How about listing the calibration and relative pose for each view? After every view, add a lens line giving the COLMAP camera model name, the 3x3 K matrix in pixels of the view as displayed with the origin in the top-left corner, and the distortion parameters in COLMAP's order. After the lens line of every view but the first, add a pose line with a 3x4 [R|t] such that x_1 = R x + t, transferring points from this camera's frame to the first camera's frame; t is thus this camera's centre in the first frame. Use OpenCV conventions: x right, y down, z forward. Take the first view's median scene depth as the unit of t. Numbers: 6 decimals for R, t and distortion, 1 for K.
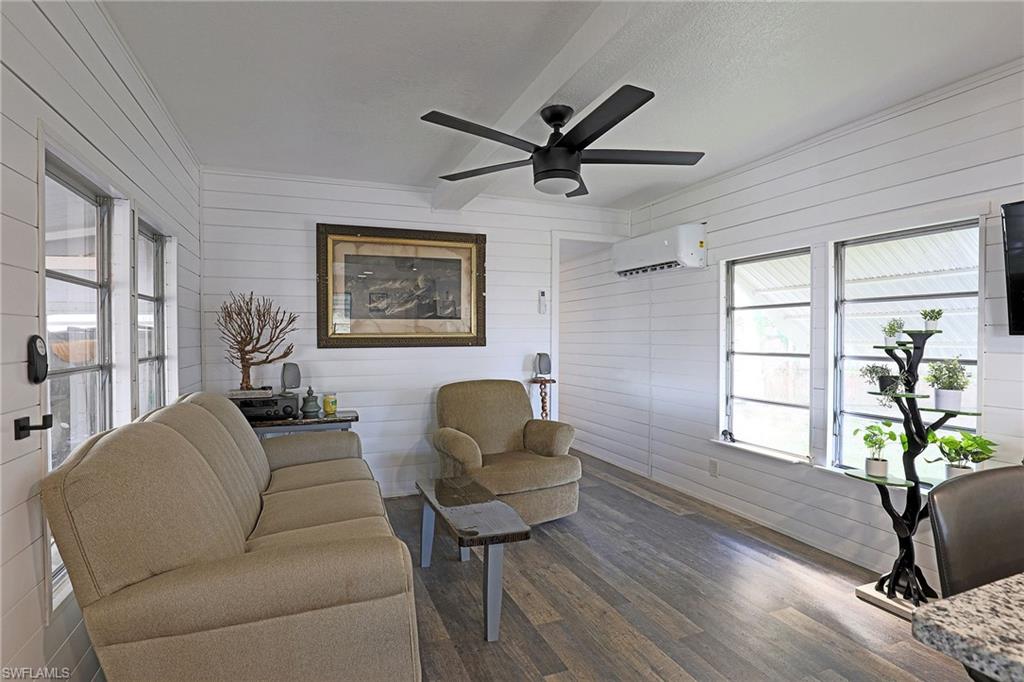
lens RADIAL K [[525.3, 0, 495.6], [0, 525.3, 344.7], [0, 0, 1]] dist [-0.029149, -0.000221]
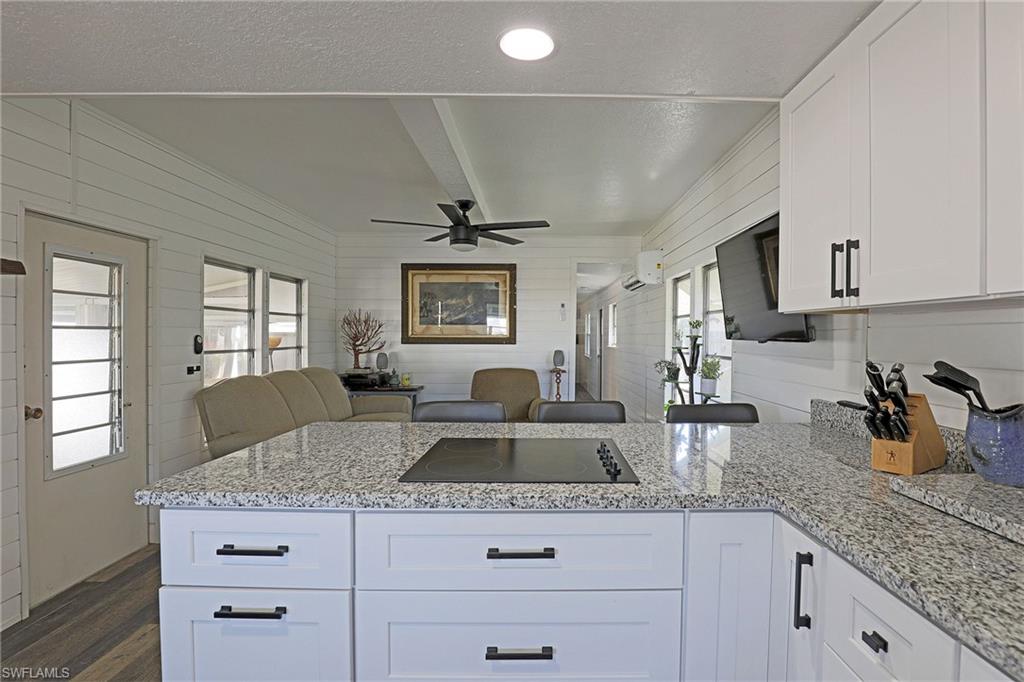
lens RADIAL K [[494.7, 0, 515.4], [0, 494.7, 344.7], [0, 0, 1]] dist [-0.027233, 0.001716]
pose [[0.932128, 0.014227, -0.361850, 0.499928], [-0.014558, 0.999892, 0.001813, 0.001392], [0.361836, 0.003578, 0.932235, -0.238326]]
